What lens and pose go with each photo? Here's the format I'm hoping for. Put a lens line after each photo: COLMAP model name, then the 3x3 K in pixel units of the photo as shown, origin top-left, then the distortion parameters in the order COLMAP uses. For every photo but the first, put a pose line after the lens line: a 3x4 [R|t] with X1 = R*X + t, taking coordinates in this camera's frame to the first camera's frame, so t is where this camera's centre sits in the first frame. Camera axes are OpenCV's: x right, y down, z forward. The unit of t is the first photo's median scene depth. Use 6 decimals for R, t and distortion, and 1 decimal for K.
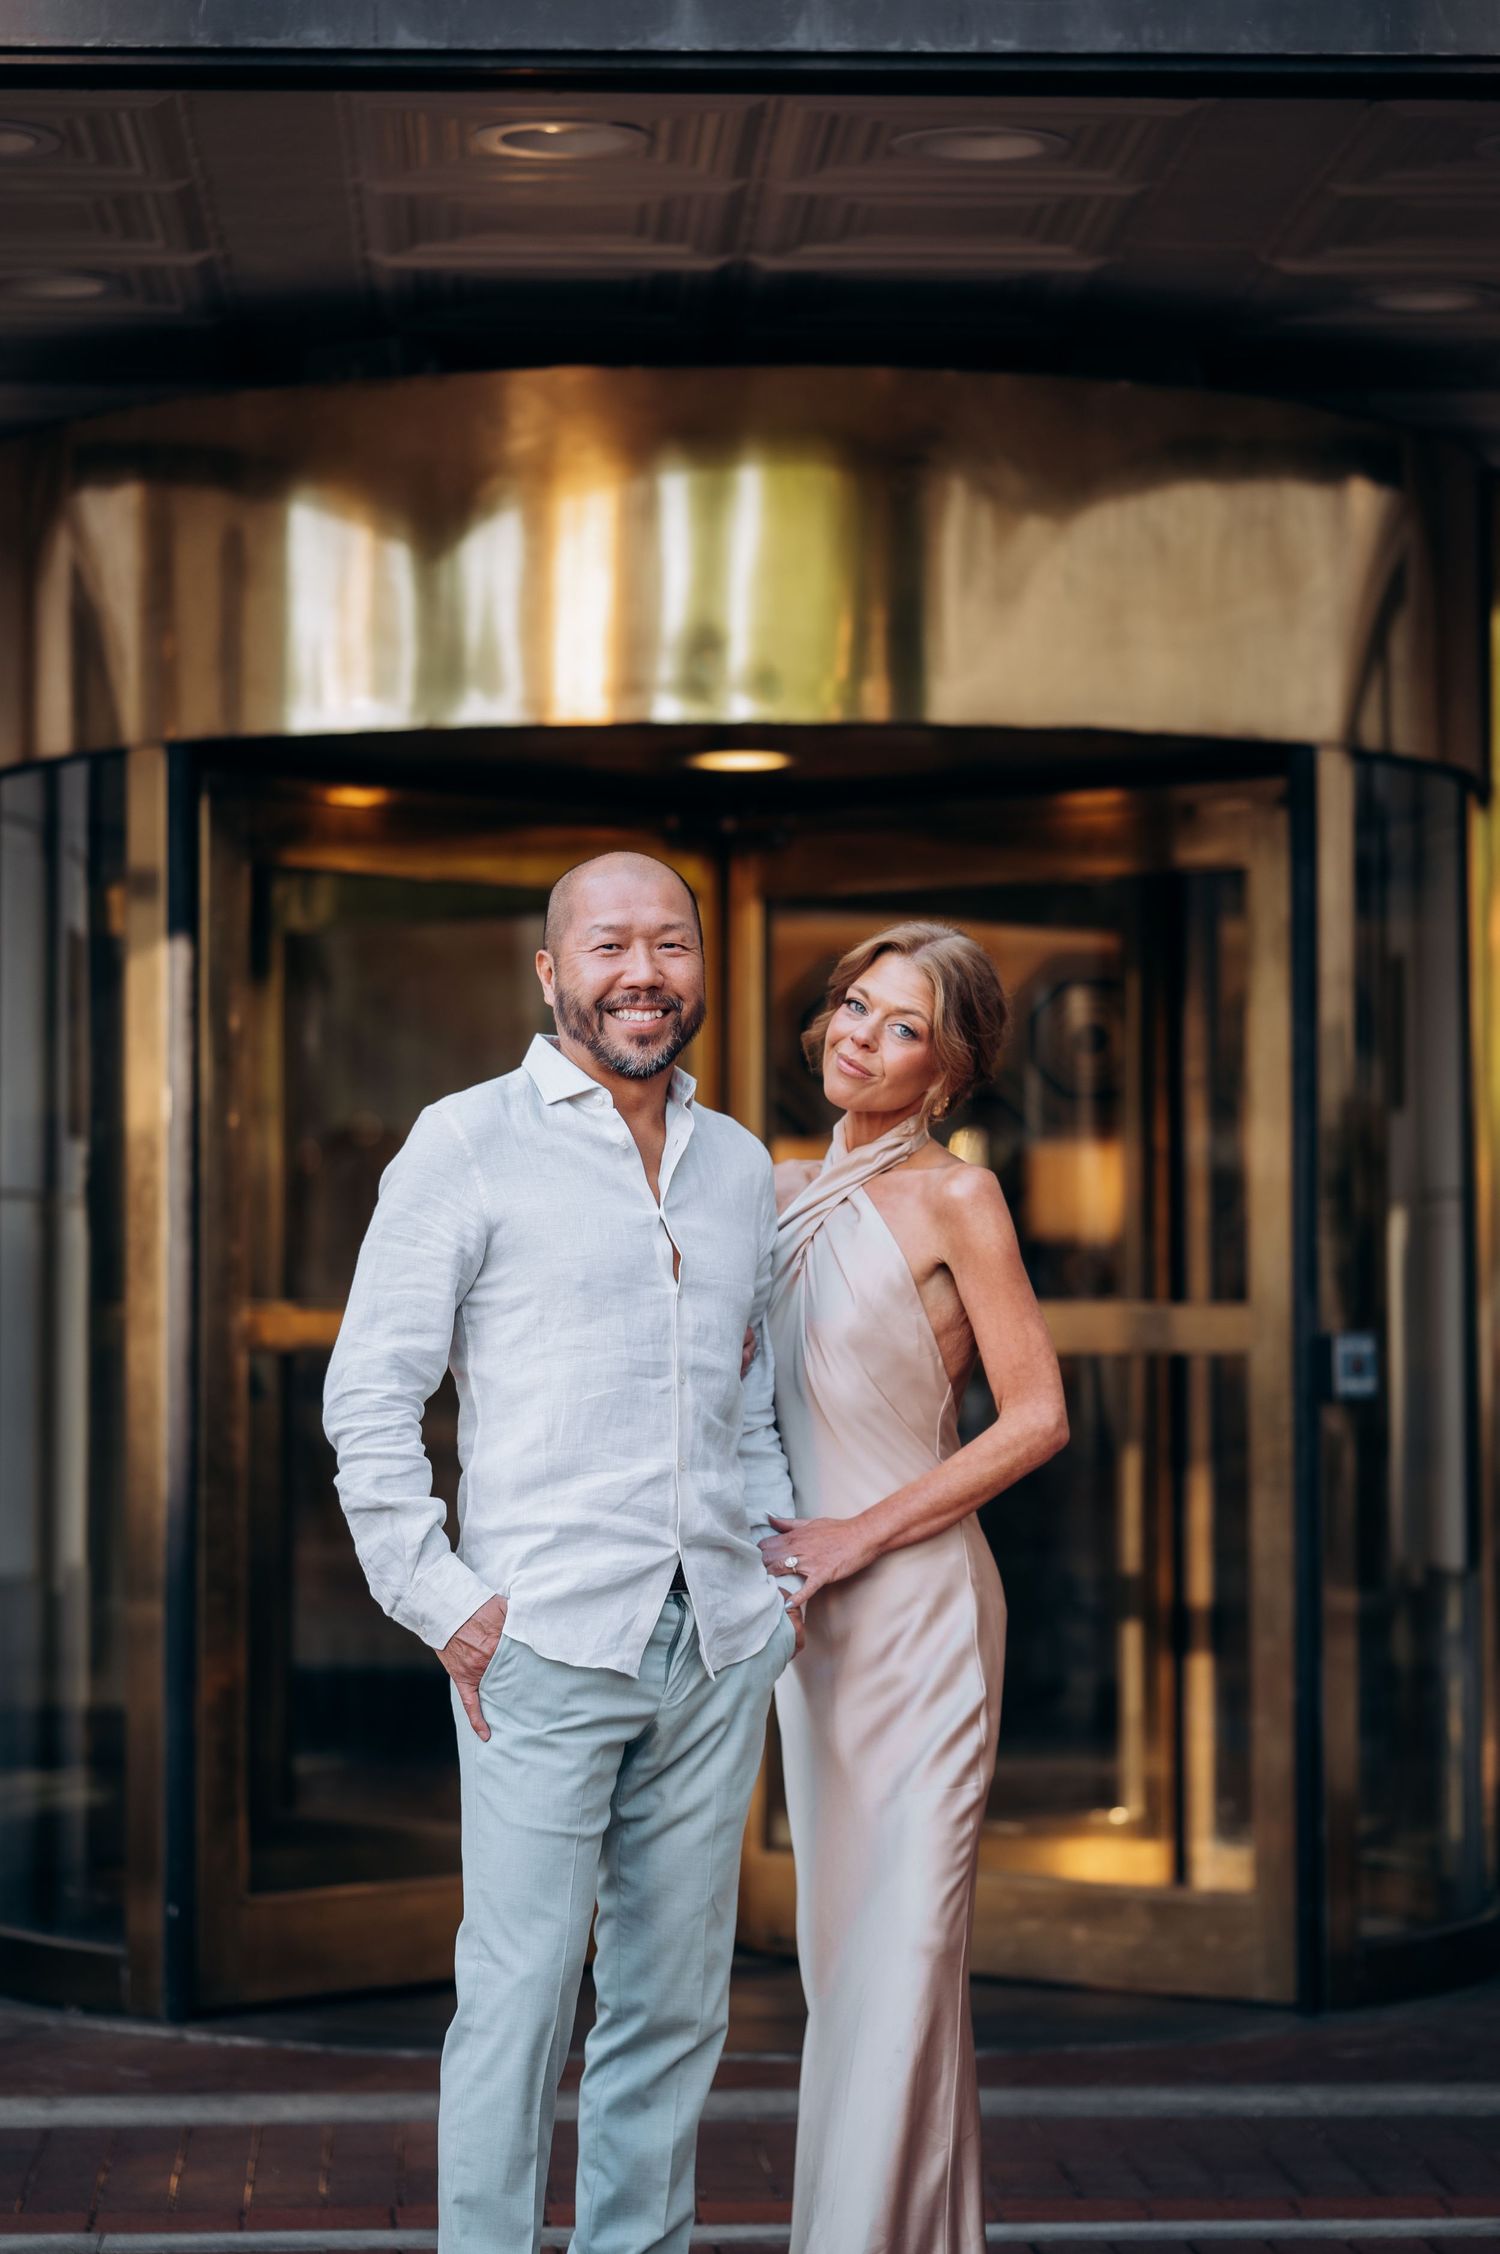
lens RADIAL K [[5655.3, 0, 747.8], [0, 5655.3, 1090.5], [0, 0, 1]] dist [0.068807, -1.023219]
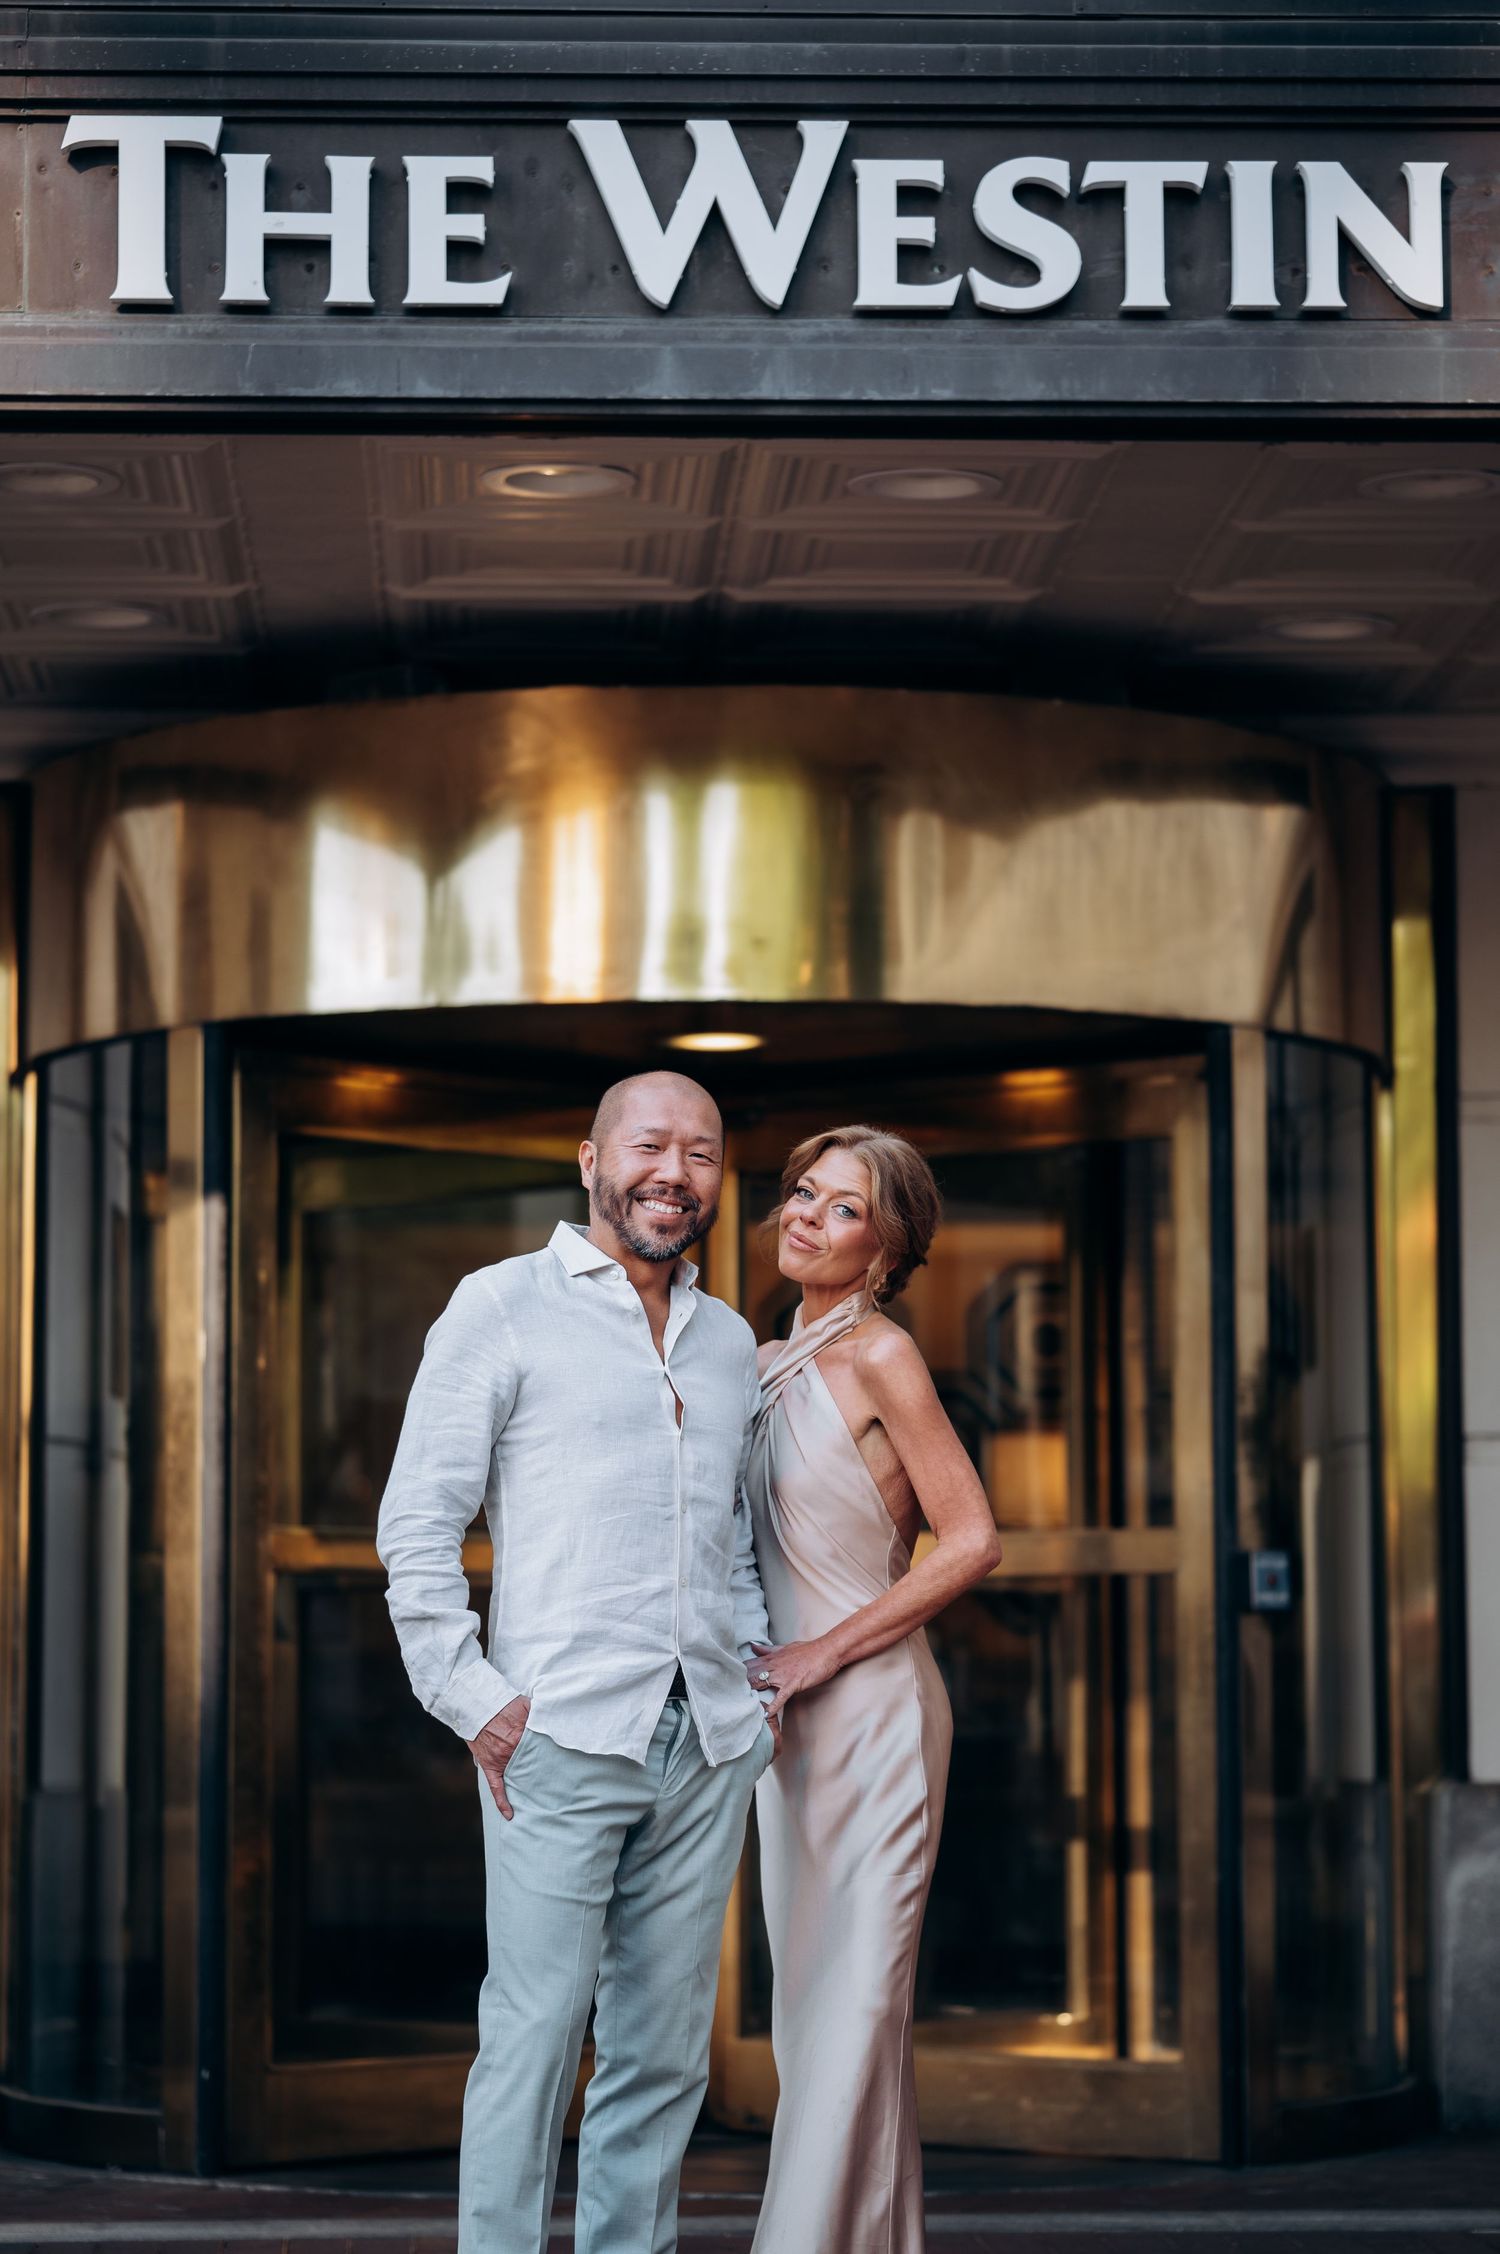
lens RADIAL K [[5558.8, 0, 750.0], [0, 5558.8, 1127.0], [0, 0, 1]] dist [0.032189, -0.730599]
pose [[0.999993, -0.001558, 0.003544, 0.001457], [0.001772, 0.998139, -0.060959, 0.027626], [-0.003442, 0.060965, 0.998134, -0.101045]]
